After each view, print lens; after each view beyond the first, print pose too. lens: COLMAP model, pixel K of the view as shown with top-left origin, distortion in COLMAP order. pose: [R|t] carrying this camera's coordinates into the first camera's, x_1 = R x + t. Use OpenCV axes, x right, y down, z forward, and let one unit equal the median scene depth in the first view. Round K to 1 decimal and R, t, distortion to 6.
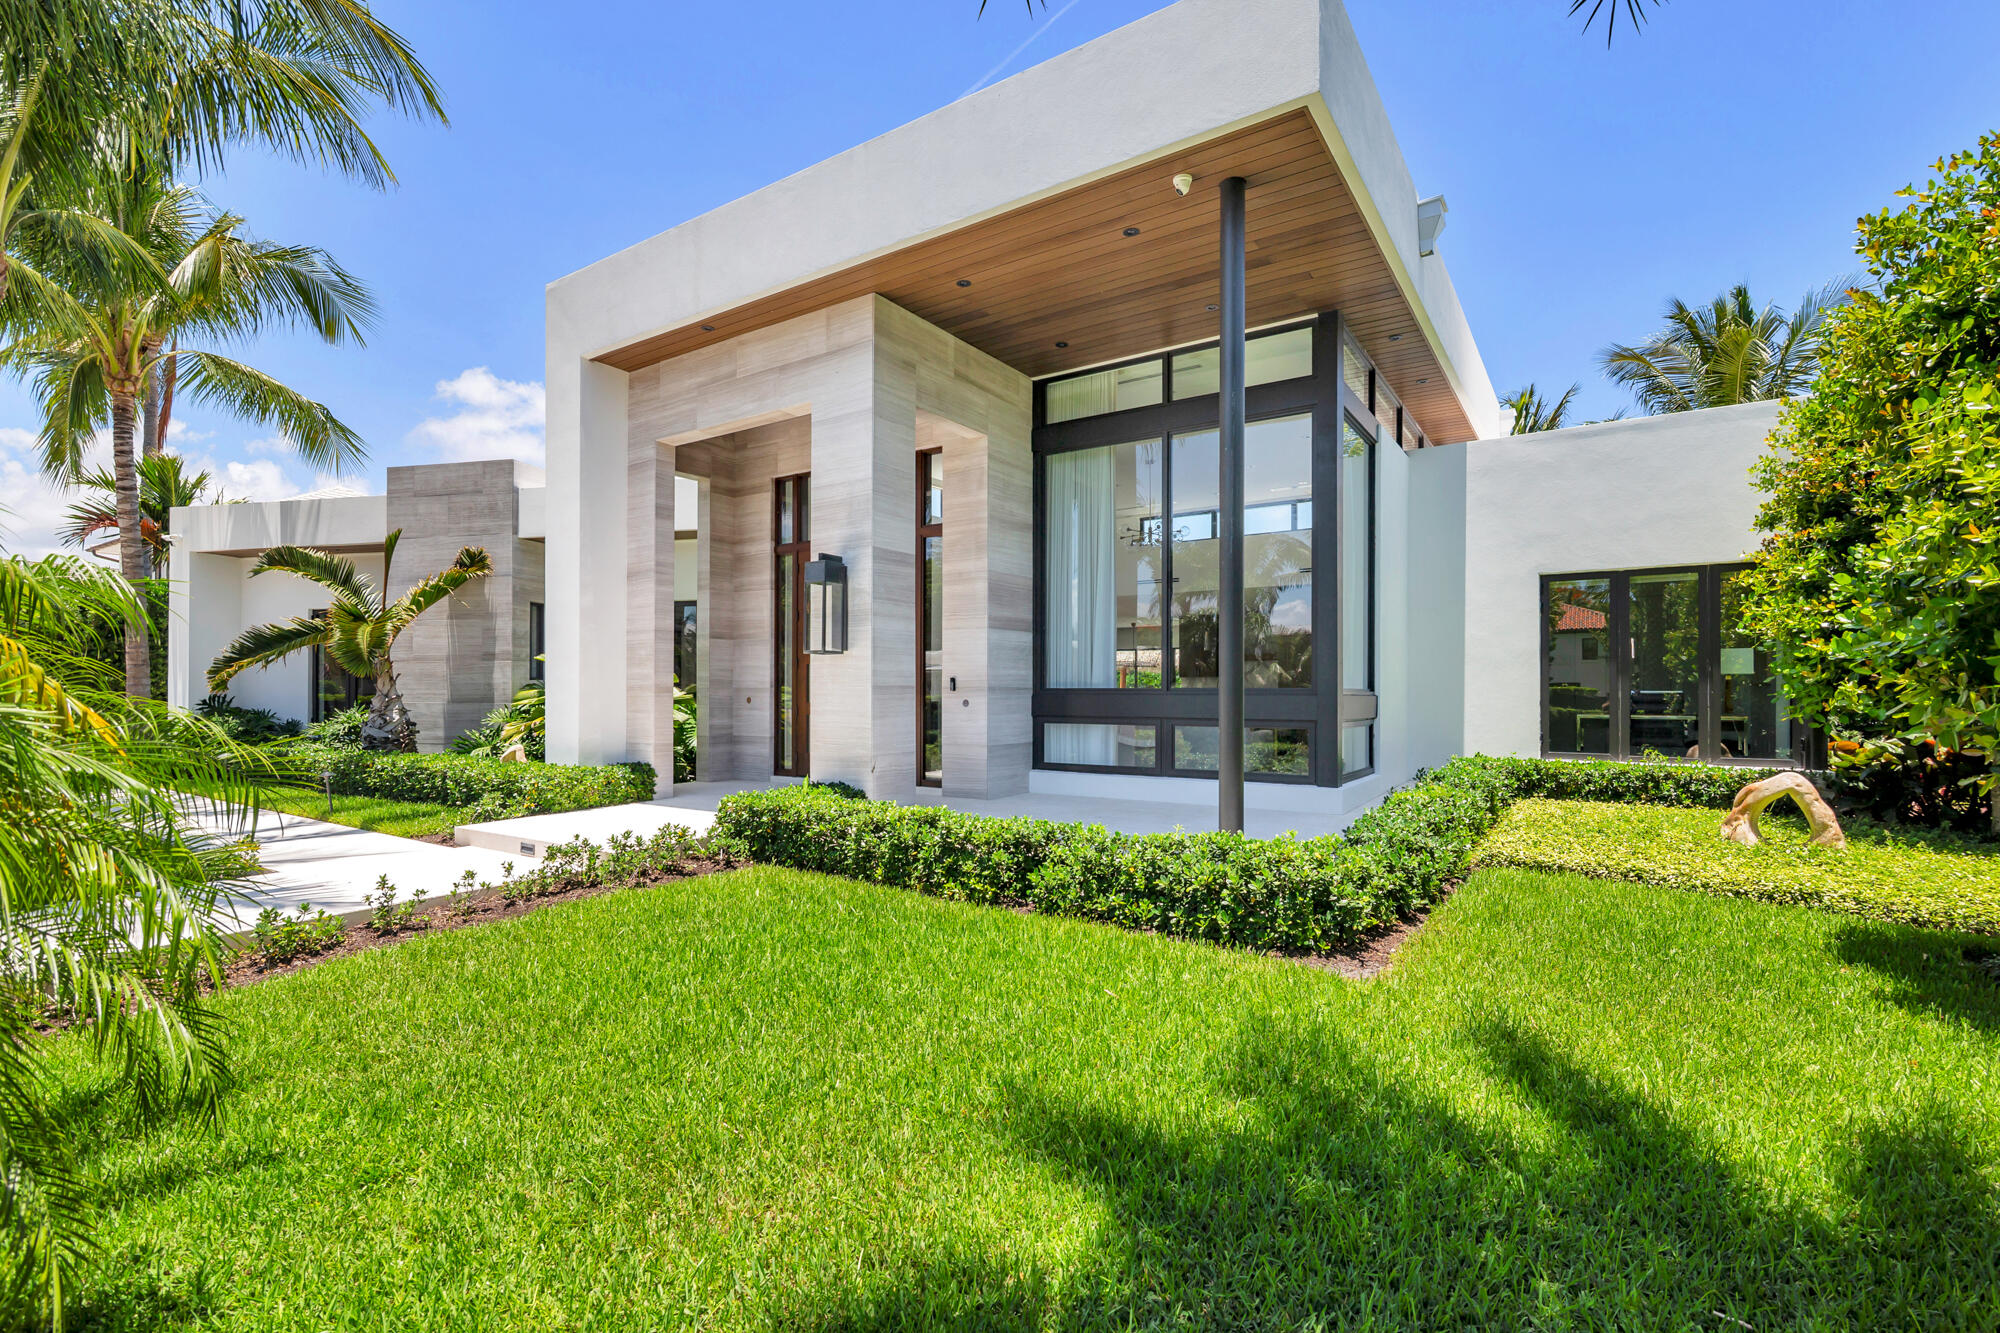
lens RADIAL K [[969.7, 0, 949.9], [0, 969.7, 697.6], [0, 0, 1]] dist [0.005250, 0.001645]
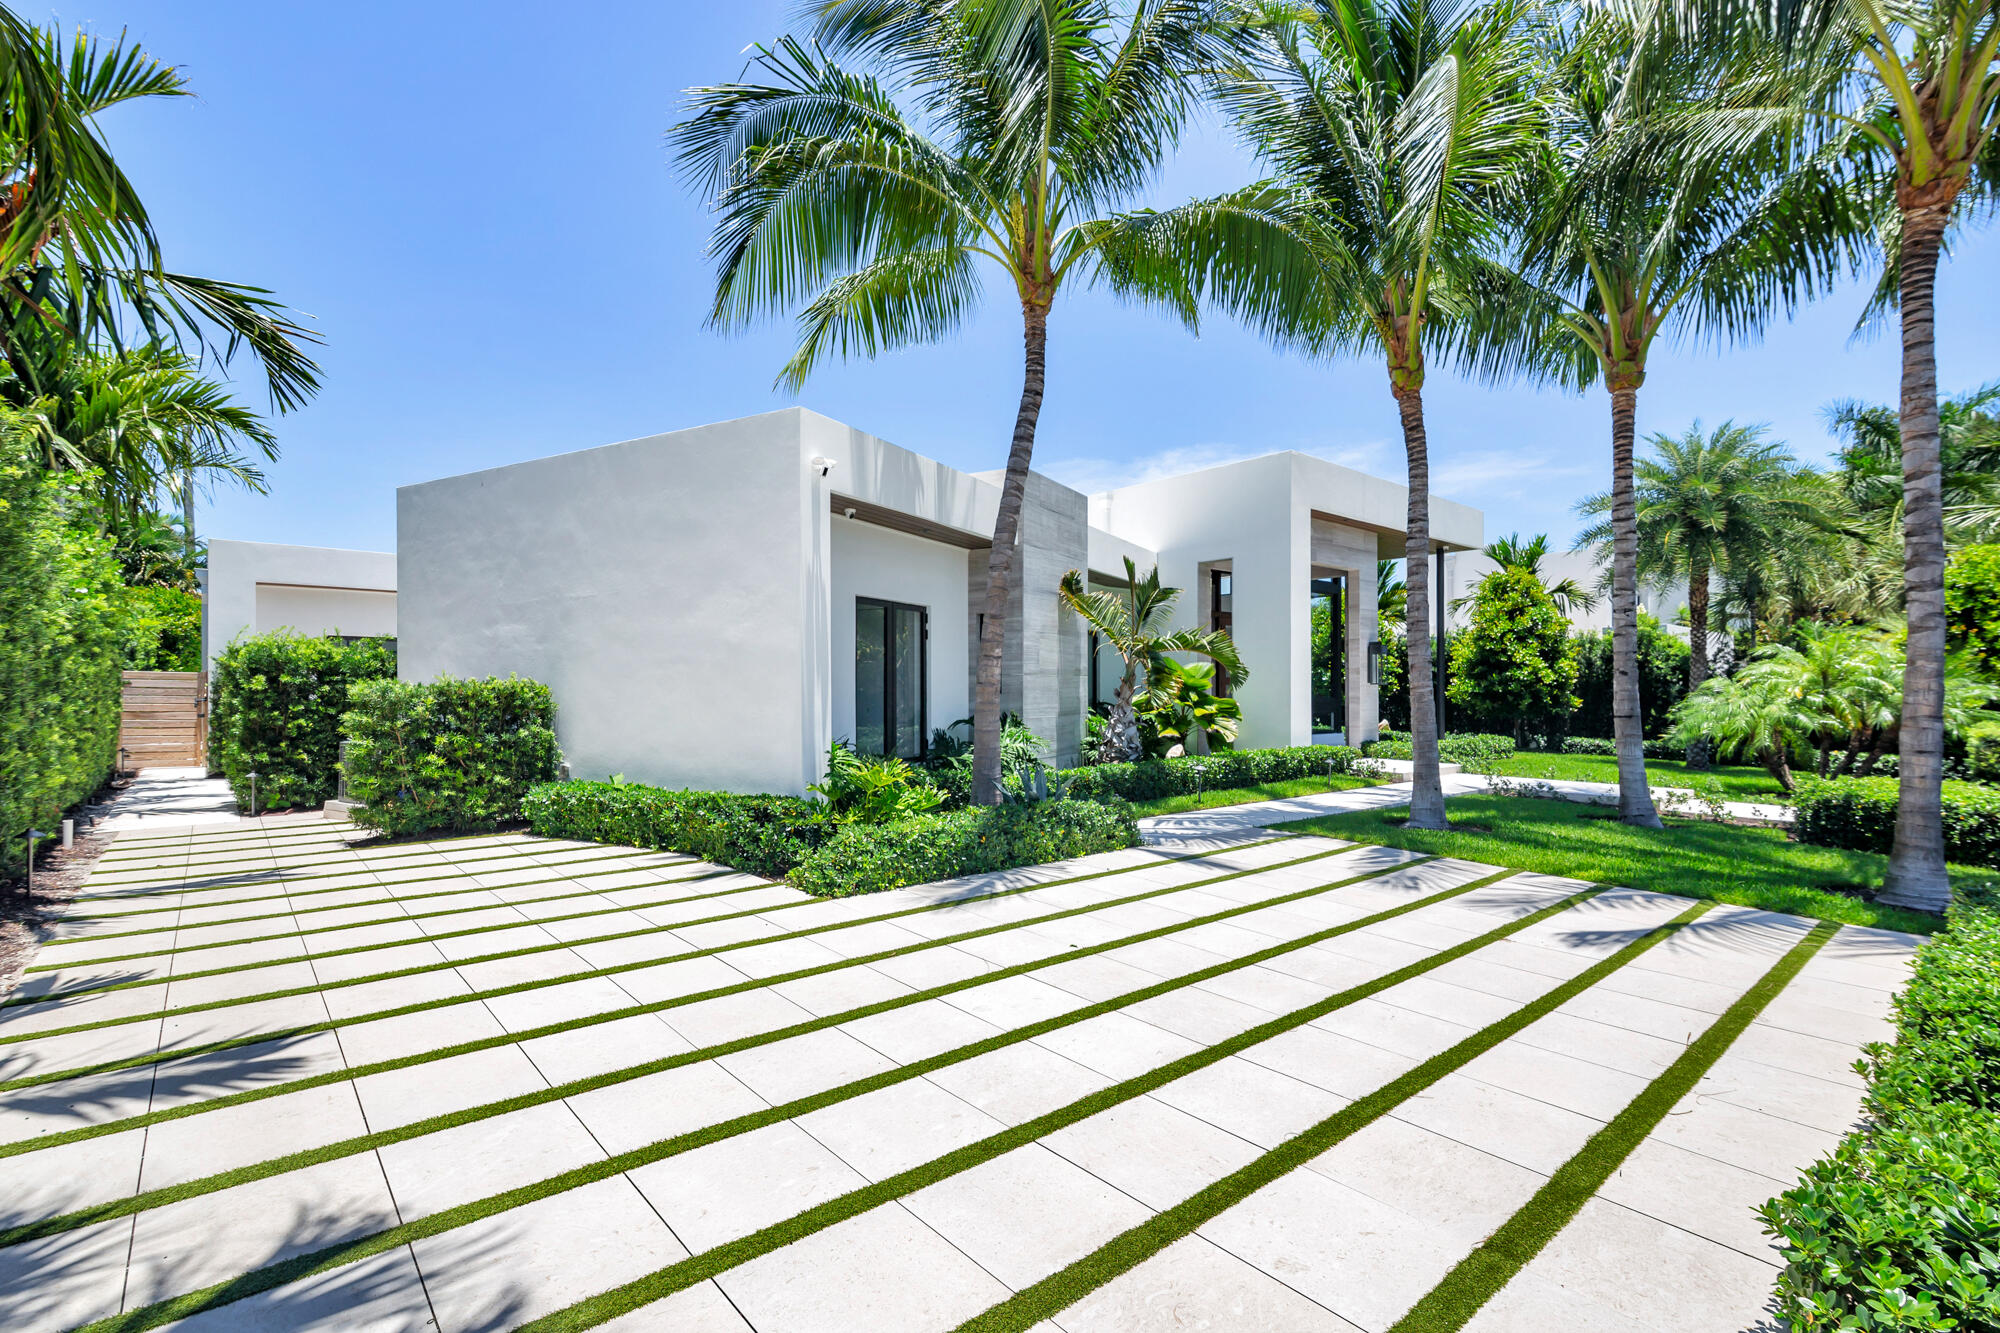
lens RADIAL K [[969.7, 0, 949.9], [0, 969.7, 697.6], [0, 0, 1]] dist [0.005250, 0.001645]
pose [[0.199371, -0.008867, 0.979884, -2.085519], [0.006812, 0.999947, 0.007663, -0.030697], [-0.979900, 0.005147, 0.199421, 1.230565]]
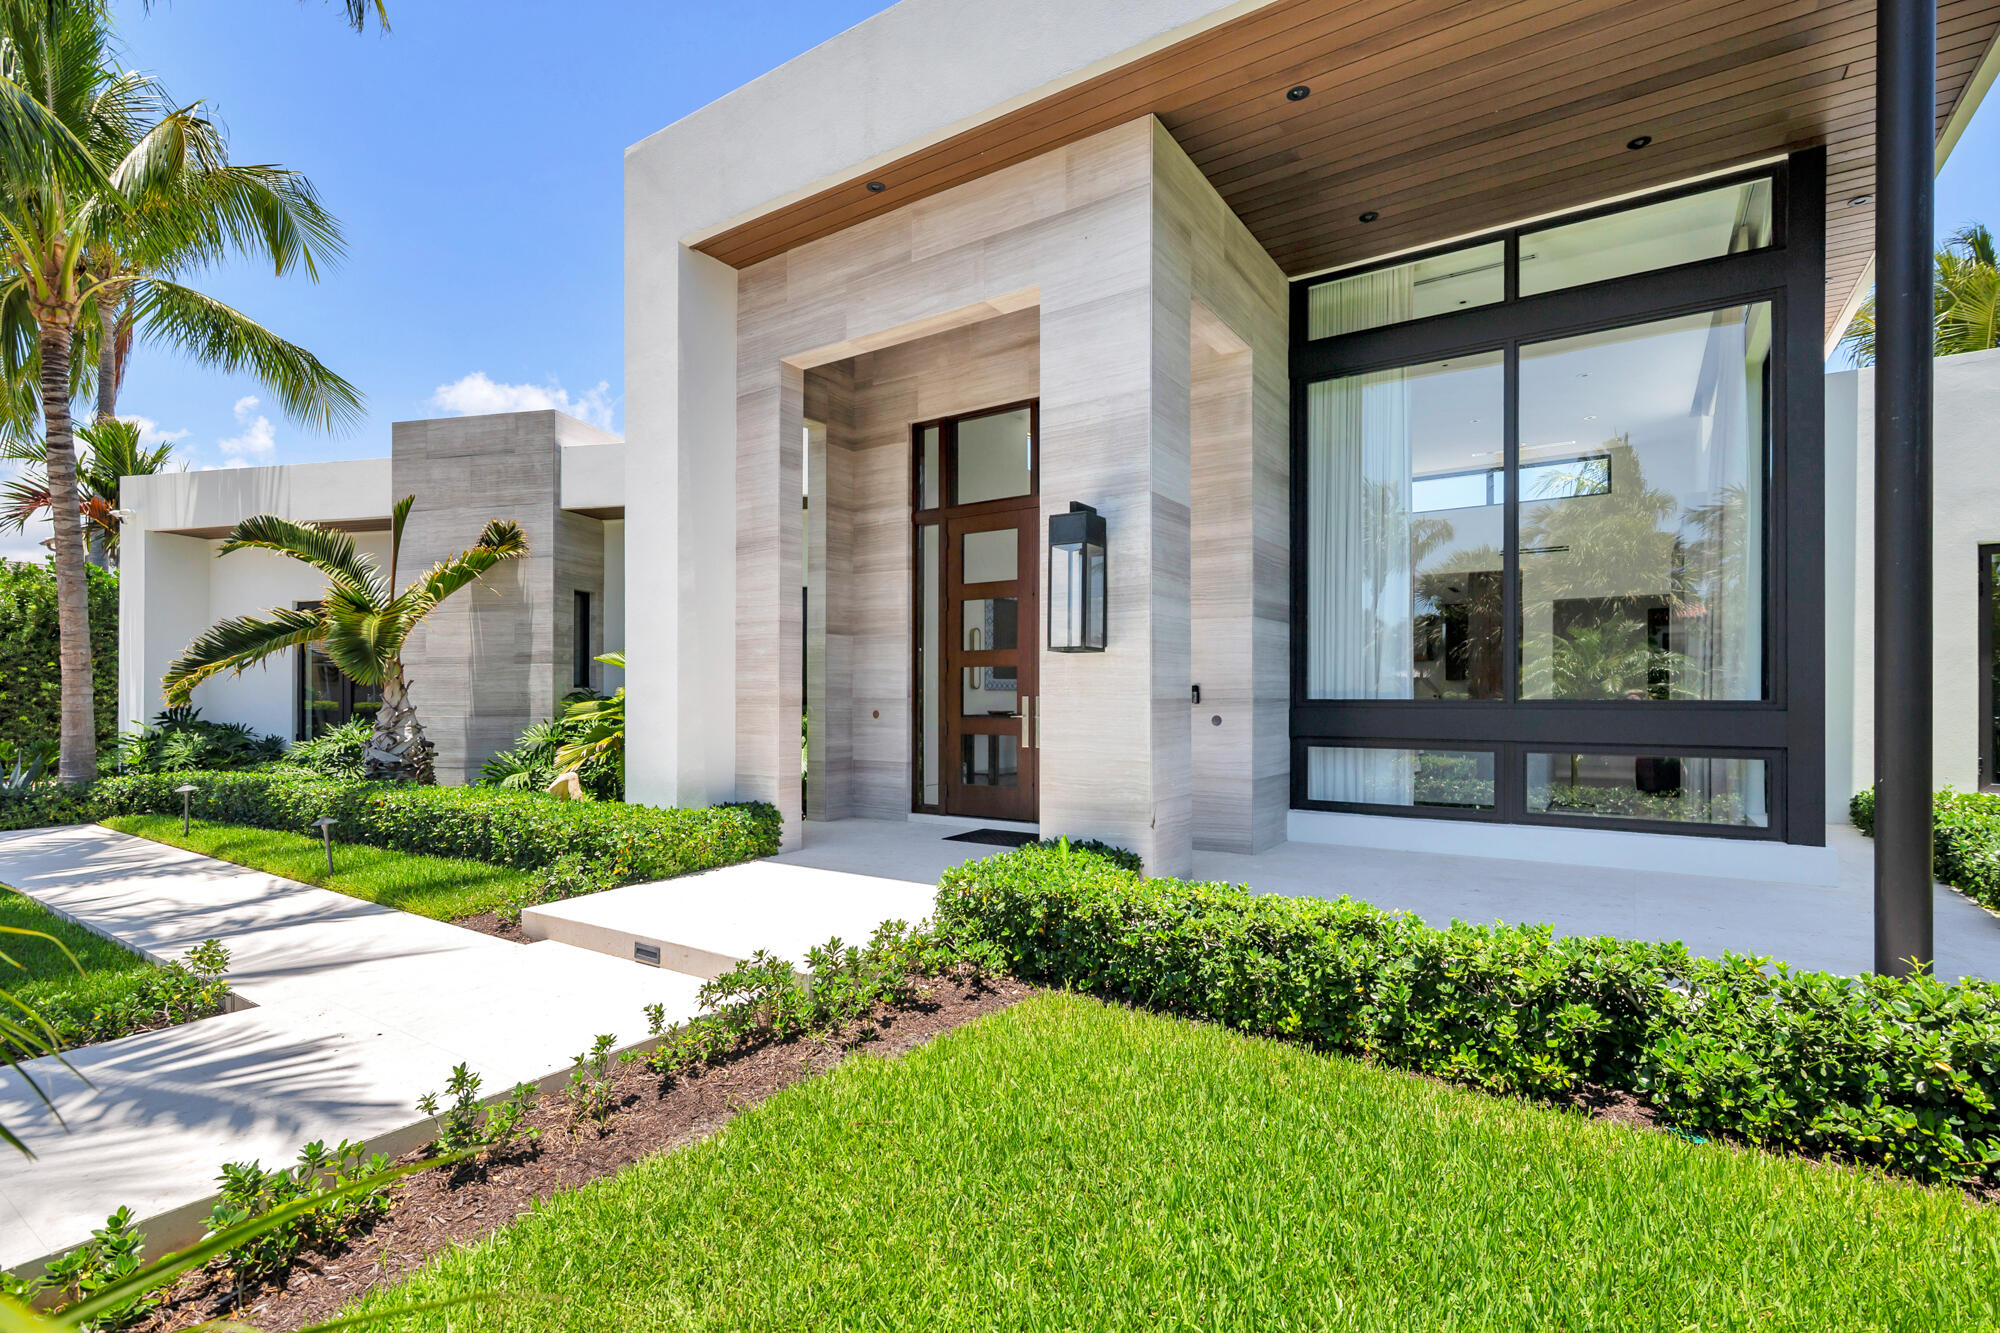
lens RADIAL K [[969.7, 0, 949.9], [0, 969.7, 697.6], [0, 0, 1]] dist [0.005250, 0.001645]
pose [[0.999848, -0.002977, 0.017181, -0.183624], [0.003014, 0.999993, -0.002133, -0.009706], [-0.017175, 0.002185, 0.999850, 0.262625]]
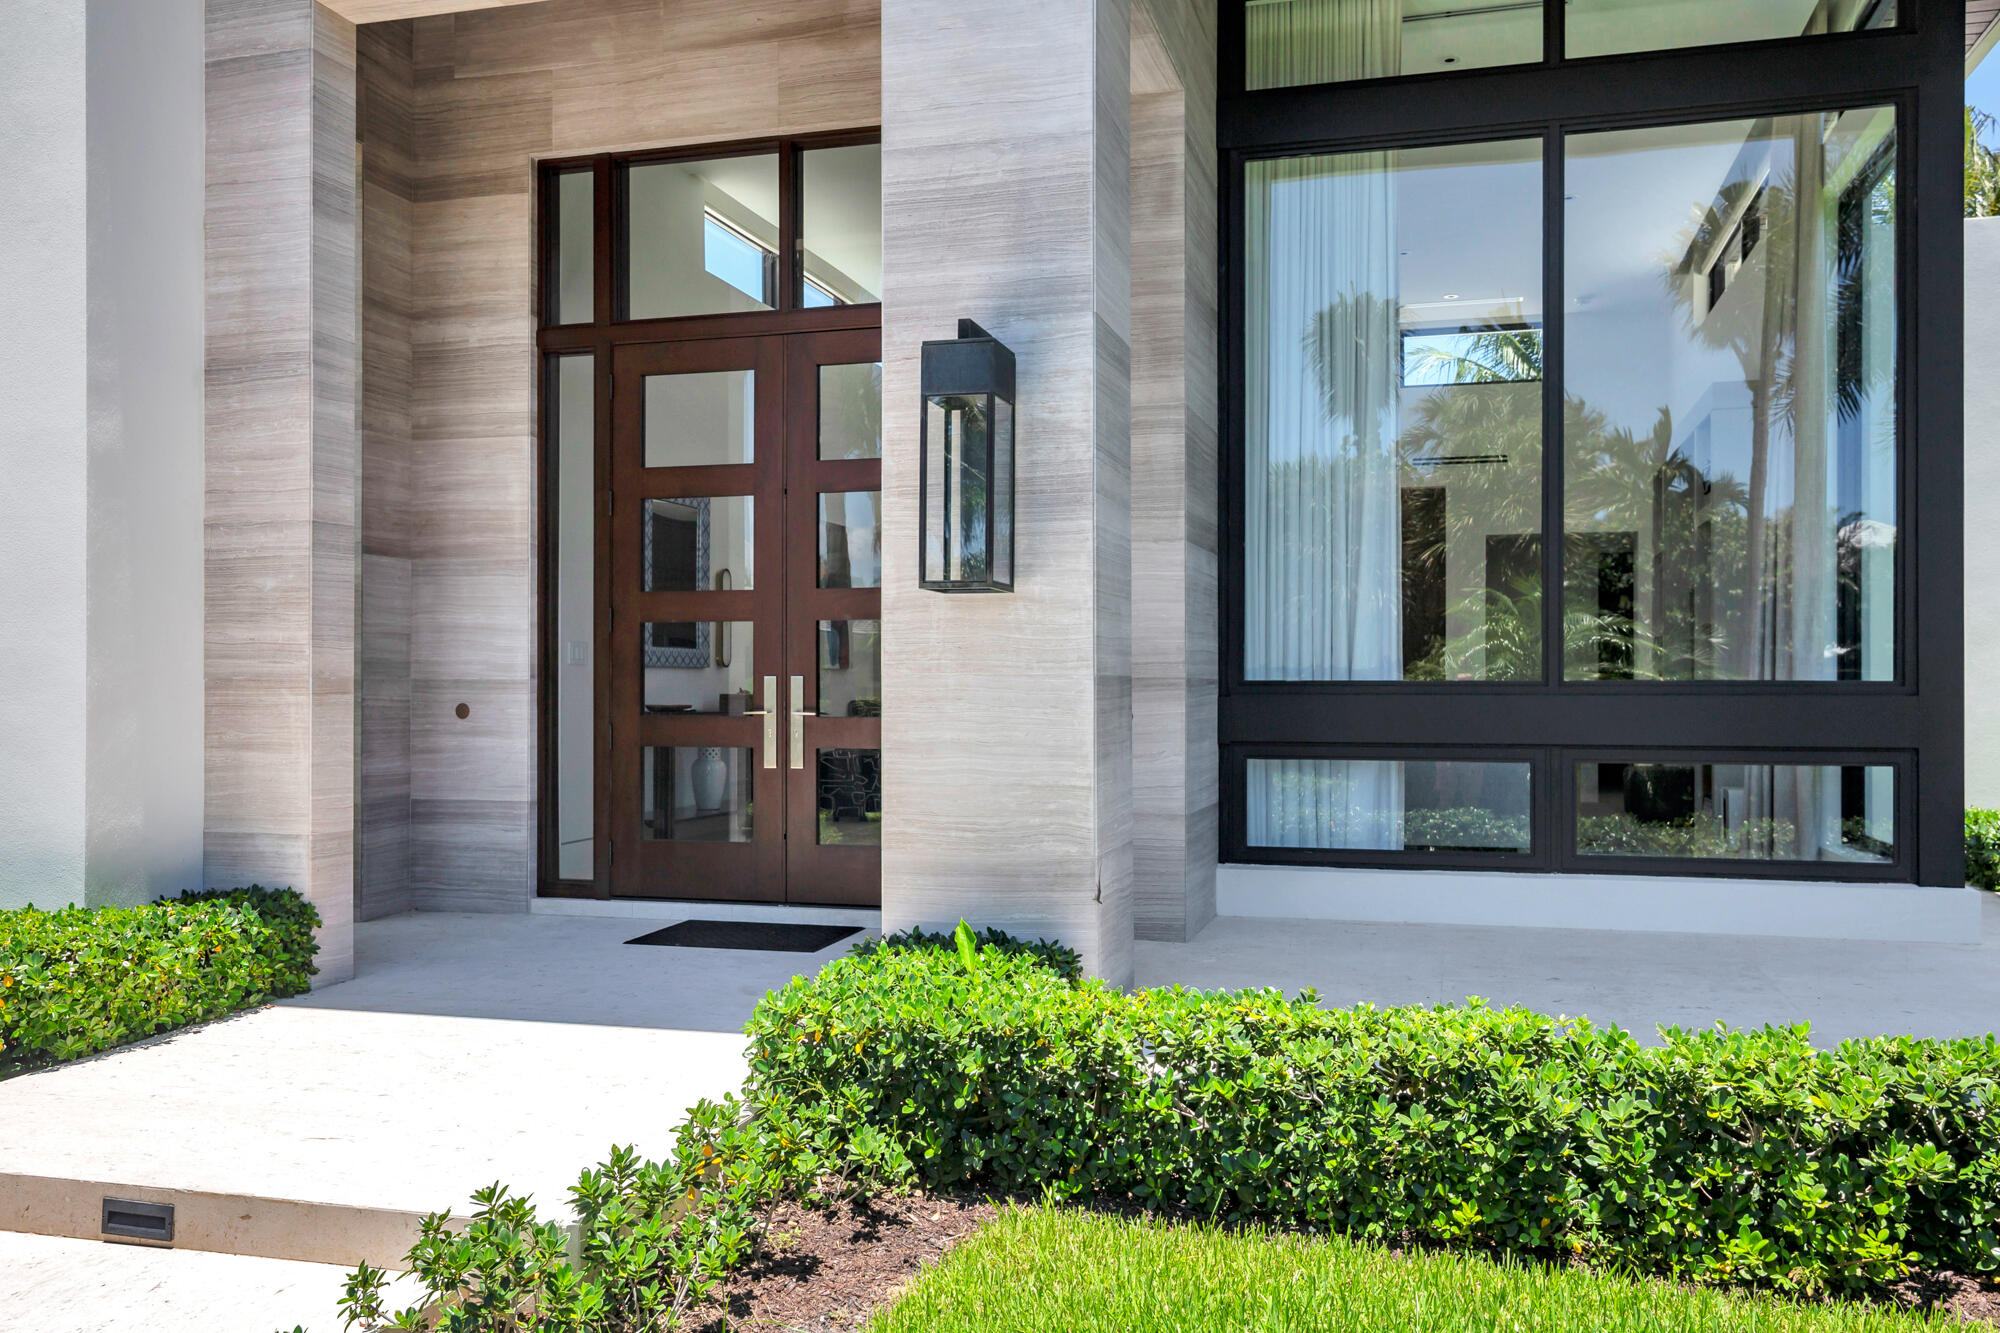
lens RADIAL K [[1662.5, 0, 992.7], [0, 1662.5, 688.8], [0, 0, 1]] dist [0.009787, 0.005705]
pose [[0.935174, -0.003385, 0.354172, -0.278626], [0.004098, 0.999991, -0.001261, -0.005265], [-0.354165, 0.002631, 0.935179, 0.318357]]
